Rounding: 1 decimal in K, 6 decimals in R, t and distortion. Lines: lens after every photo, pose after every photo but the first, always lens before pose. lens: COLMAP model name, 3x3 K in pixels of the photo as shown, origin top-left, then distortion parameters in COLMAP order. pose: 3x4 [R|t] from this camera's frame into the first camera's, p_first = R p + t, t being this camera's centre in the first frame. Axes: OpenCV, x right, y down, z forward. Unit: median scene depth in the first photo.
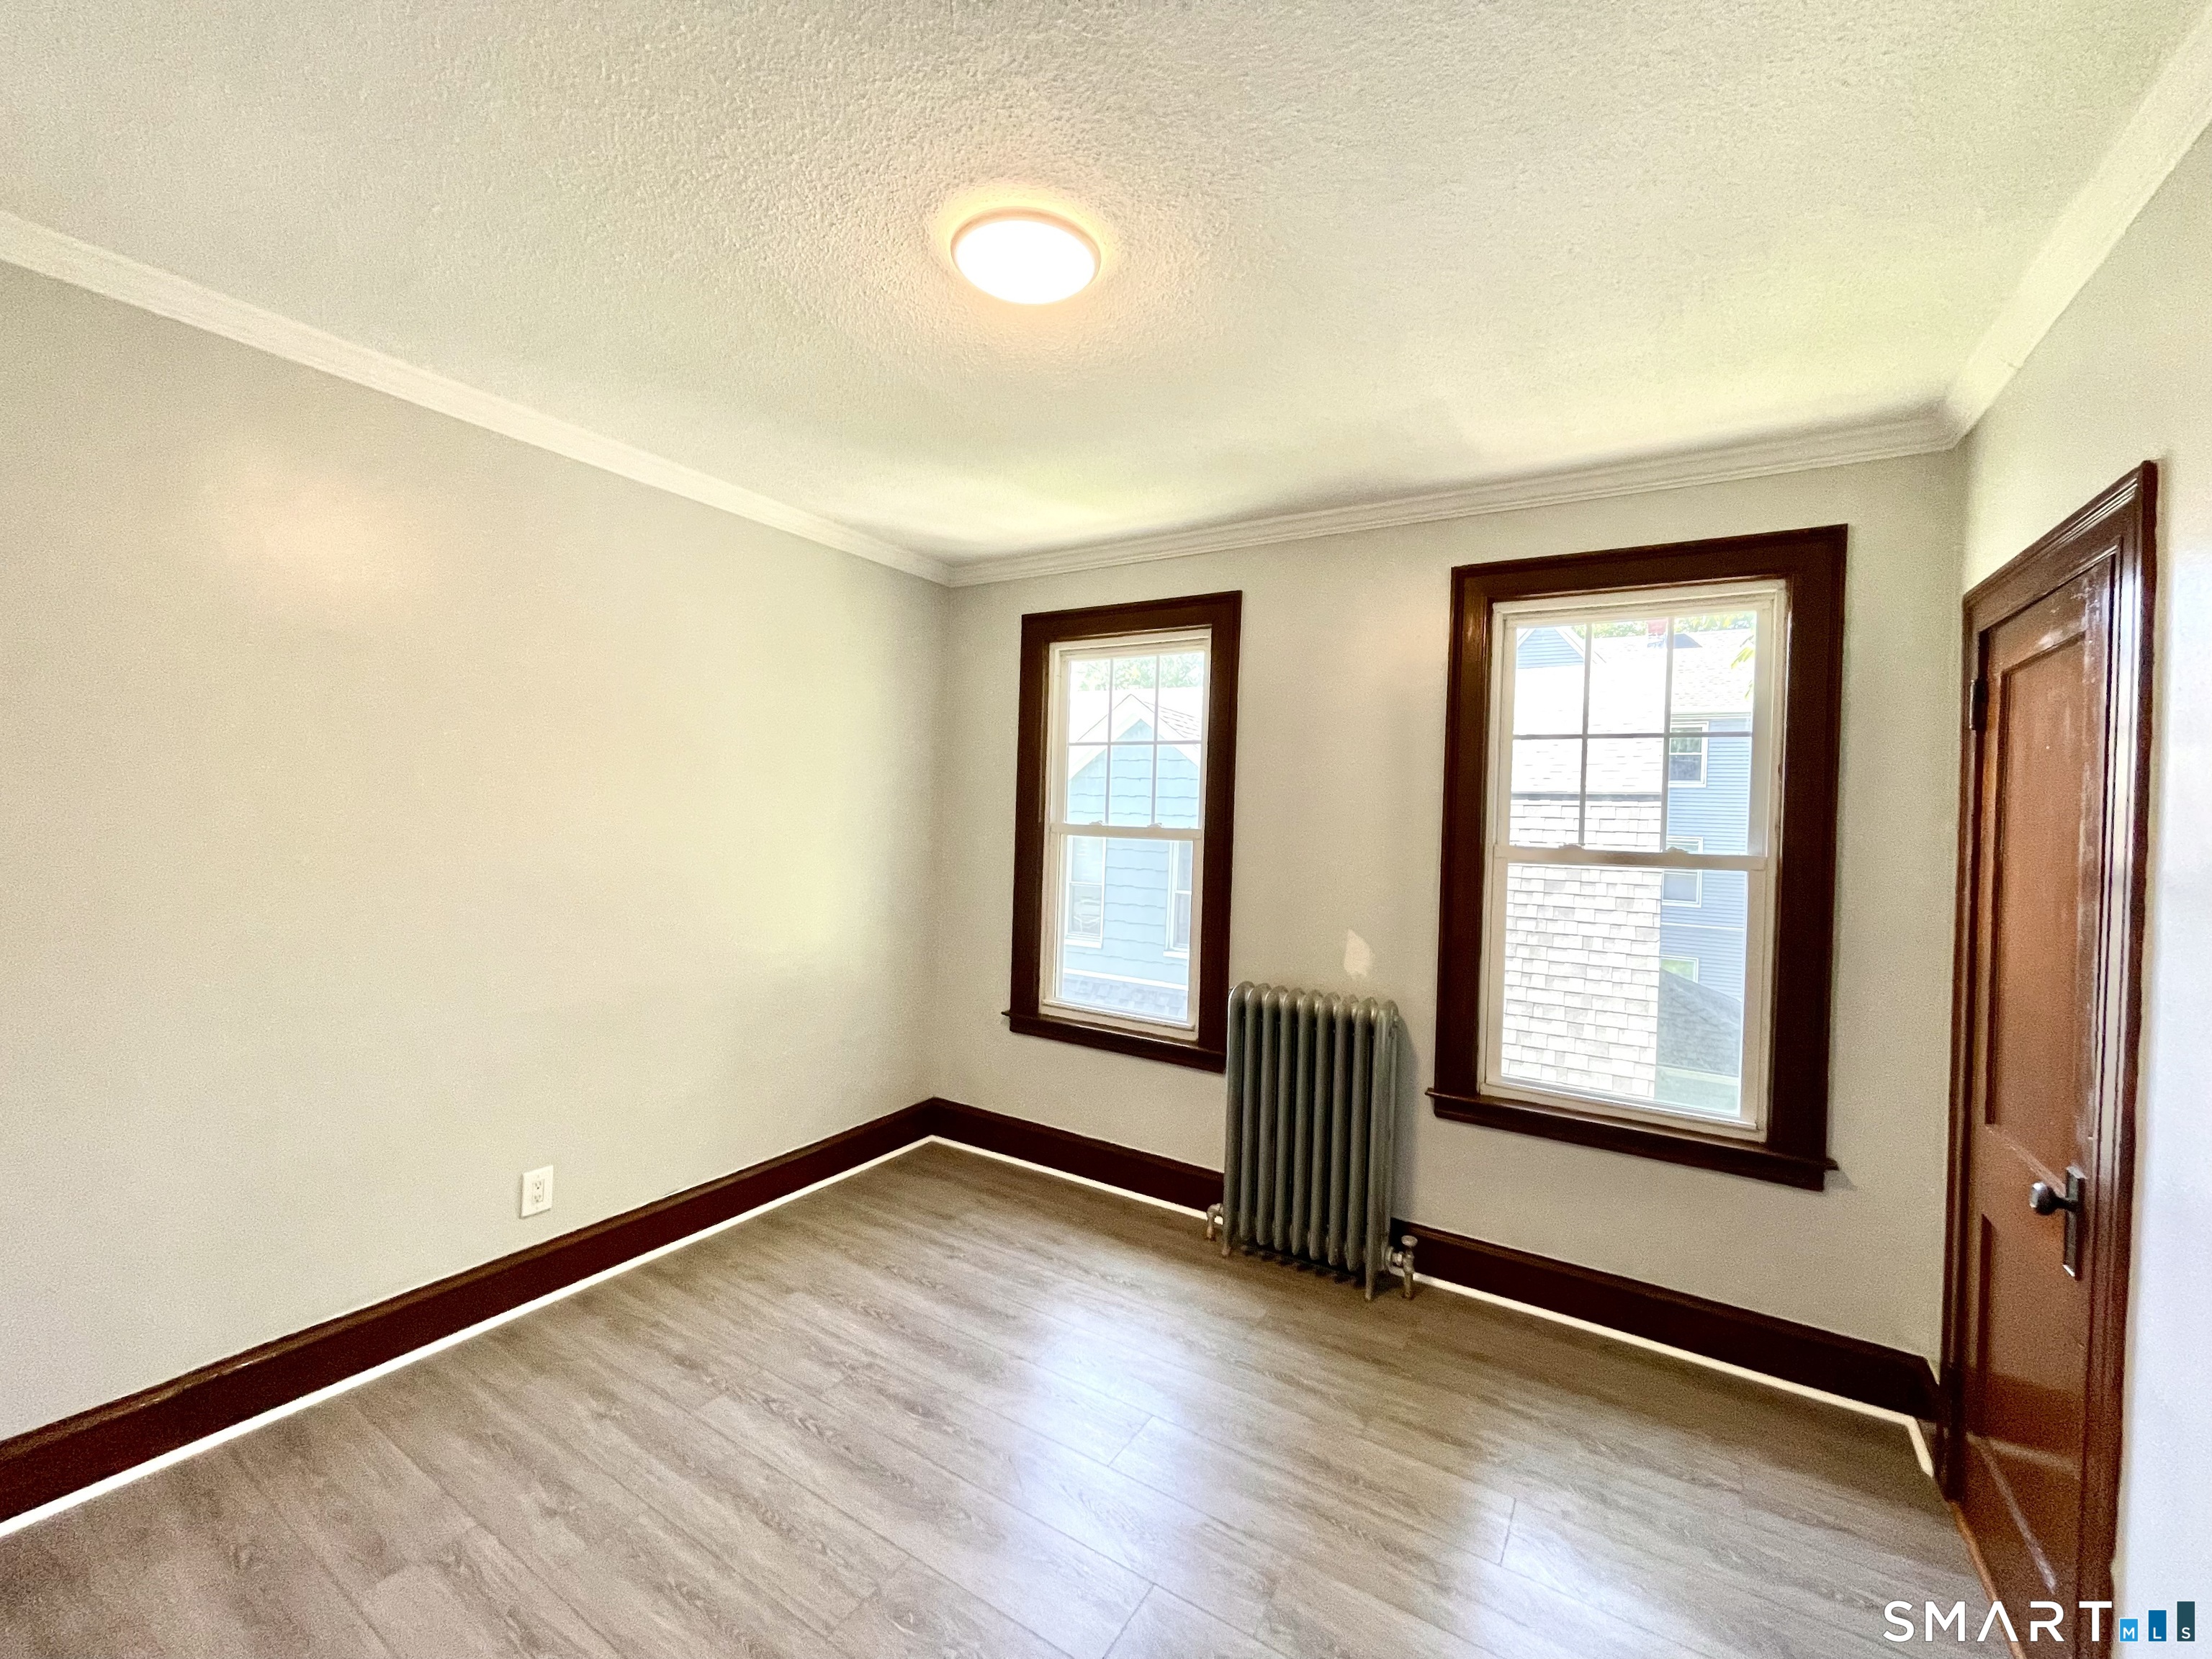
lens RADIAL K [[903.0, 0, 1100.7], [0, 903.0, 826.5], [0, 0, 1]] dist [-0.003277, -0.001104]
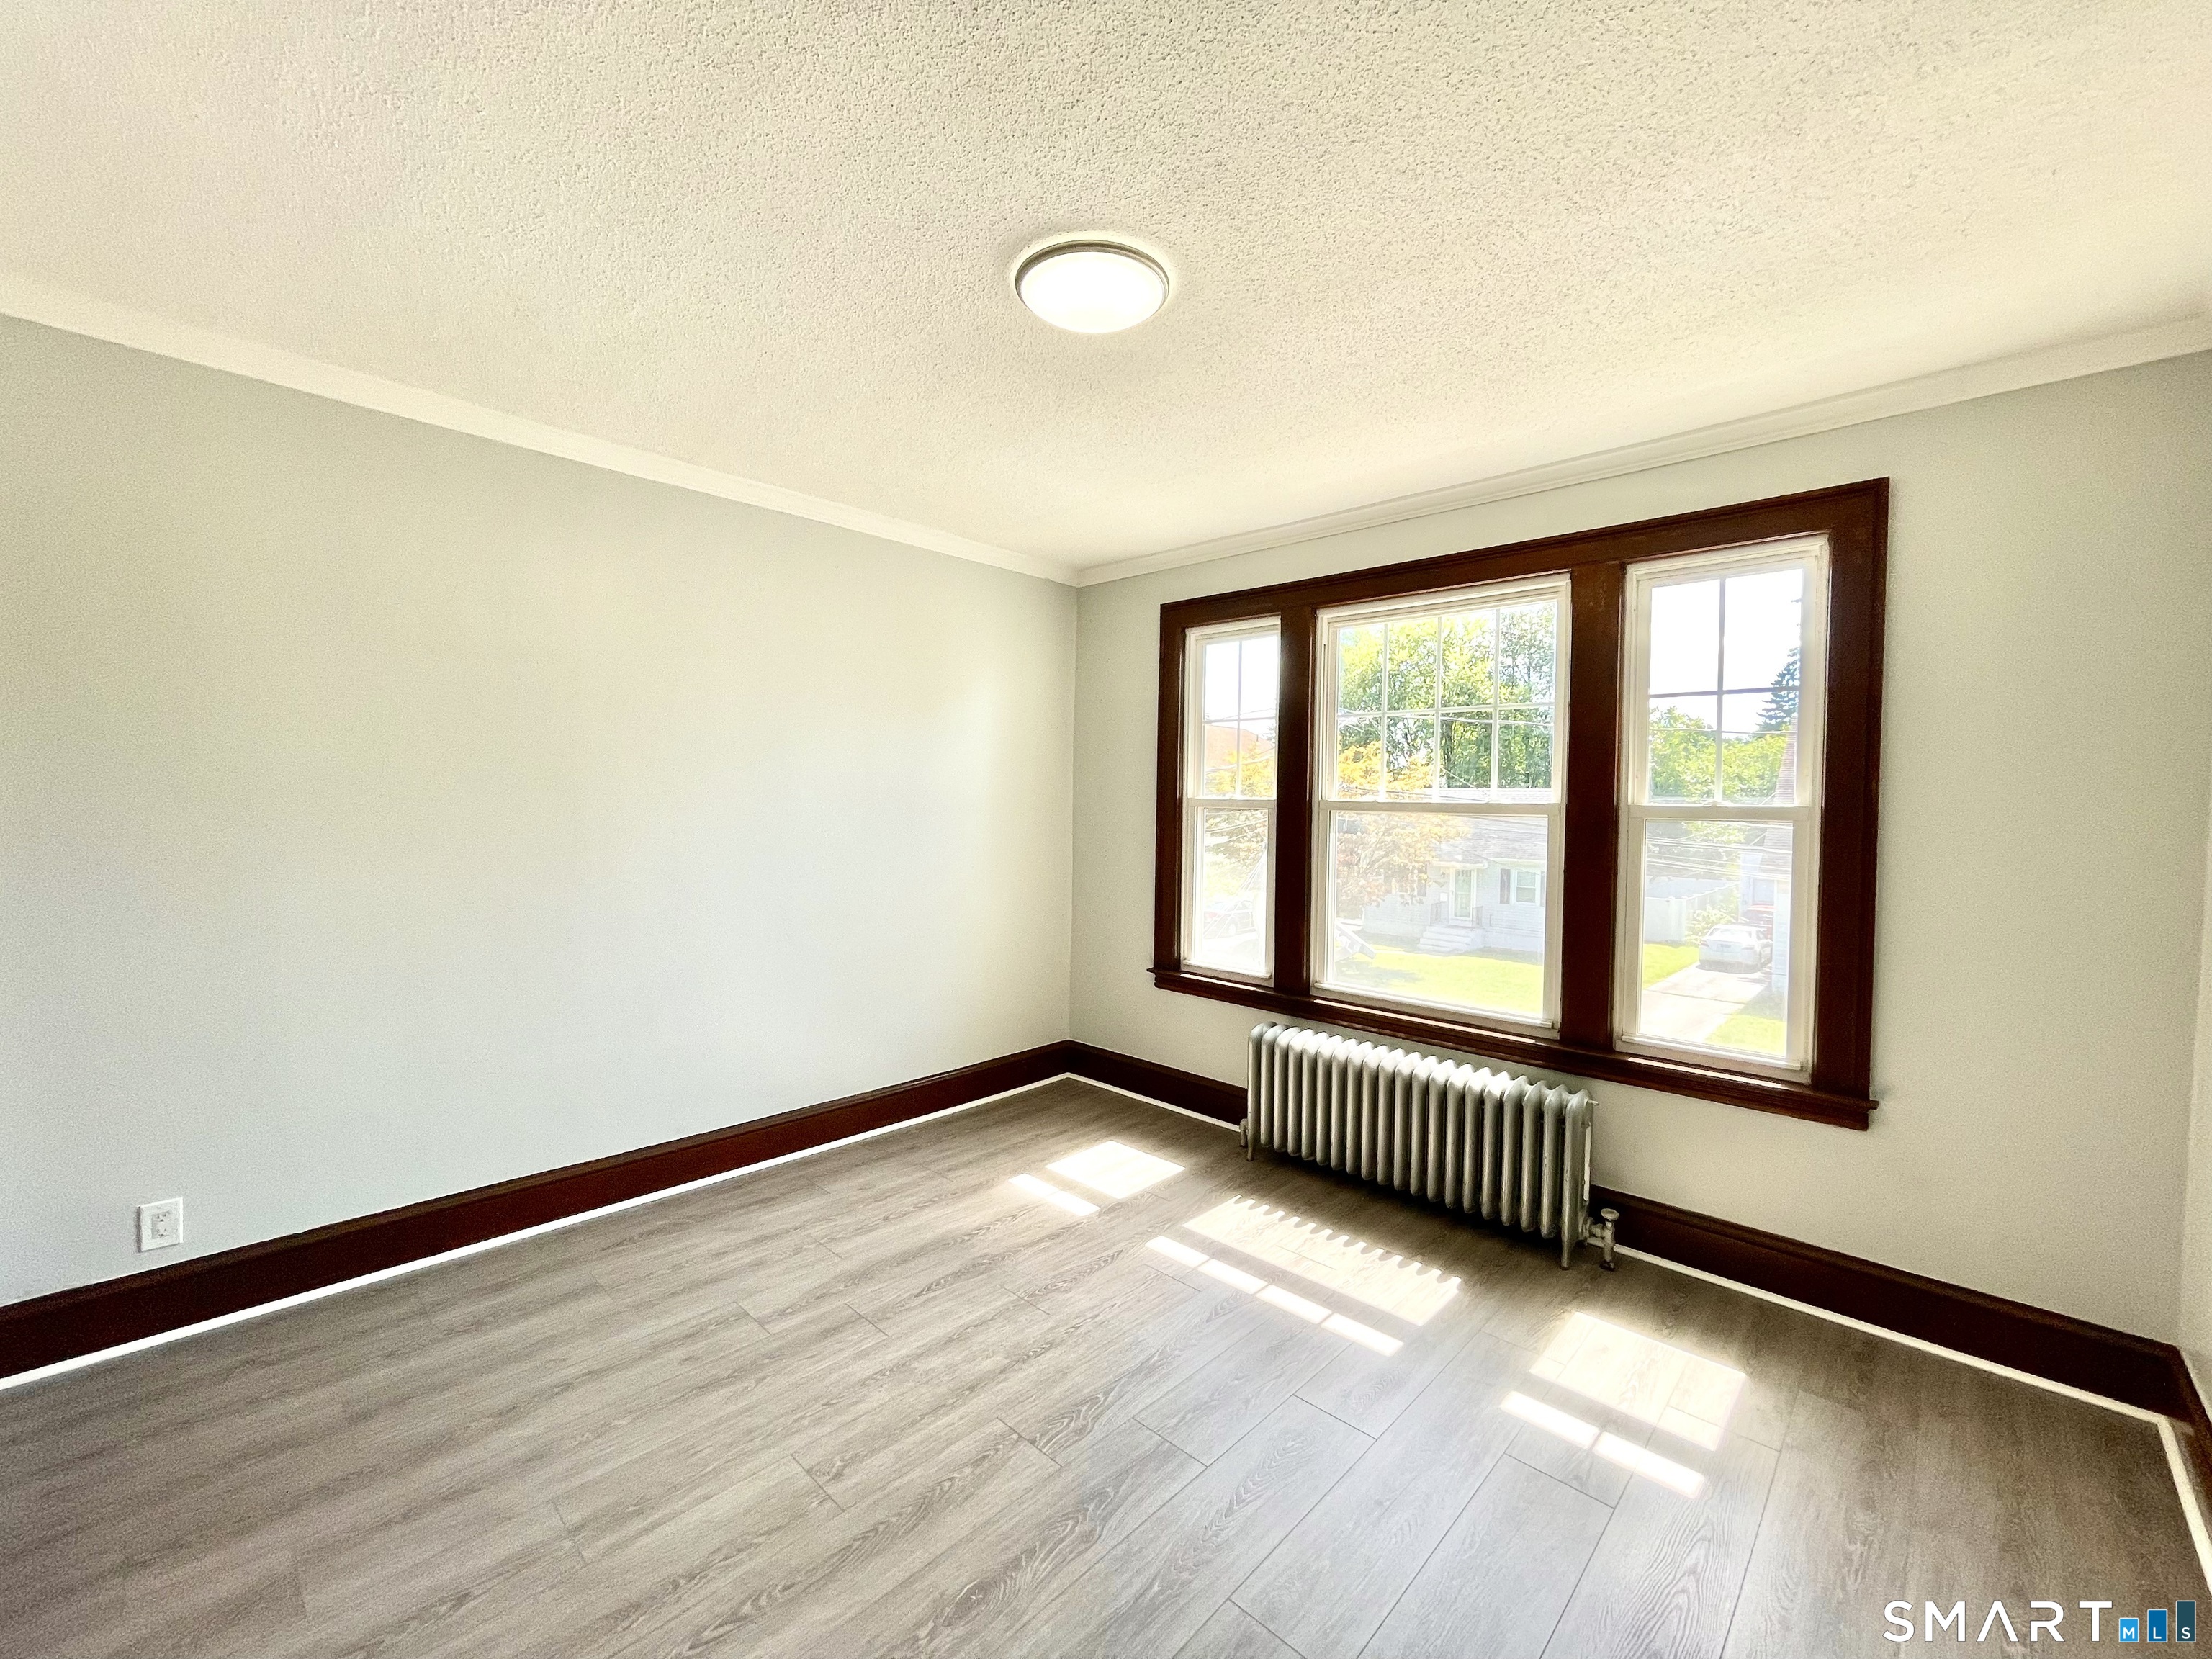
lens RADIAL K [[903.0, 0, 1191.4], [0, 903.0, 801.7], [0, 0, 1]] dist [-0.003277, -0.001104]
pose [[0.988141, -0.028082, -0.150961, 0.115134], [0.028292, 0.999599, -0.000754, 0.004702], [0.150922, -0.003526, 0.988539, -0.075225]]
